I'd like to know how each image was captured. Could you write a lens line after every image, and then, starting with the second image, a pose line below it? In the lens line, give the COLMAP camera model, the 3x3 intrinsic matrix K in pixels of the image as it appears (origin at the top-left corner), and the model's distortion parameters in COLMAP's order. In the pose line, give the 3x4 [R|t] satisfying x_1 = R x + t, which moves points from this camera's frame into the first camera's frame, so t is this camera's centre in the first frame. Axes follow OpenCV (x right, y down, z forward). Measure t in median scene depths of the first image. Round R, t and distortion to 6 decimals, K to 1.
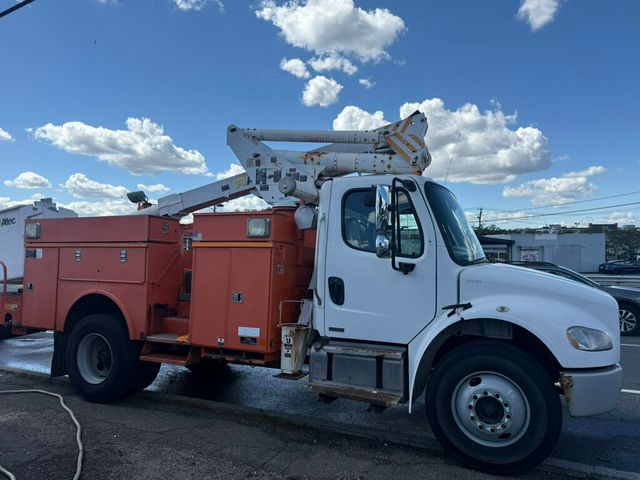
lens RADIAL K [[453.4, 0, 321.4], [0, 453.4, 235.8], [0, 0, 1]] dist [0.036929, -0.040782]
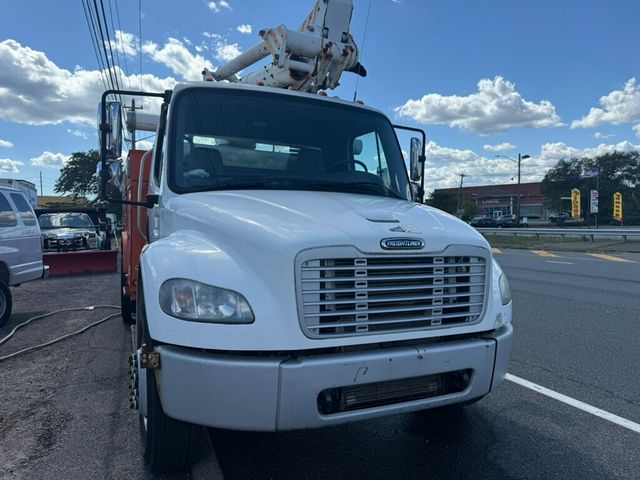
lens RADIAL K [[453.4, 0, 321.7], [0, 453.4, 242.8], [0, 0, 1]] dist [0.036929, -0.040782]
pose [[0.748969, 0.023087, -0.662203, 0.875681], [0.043808, 0.995481, 0.084254, 0.082149], [0.661155, -0.092113, 0.744573, 0.528289]]
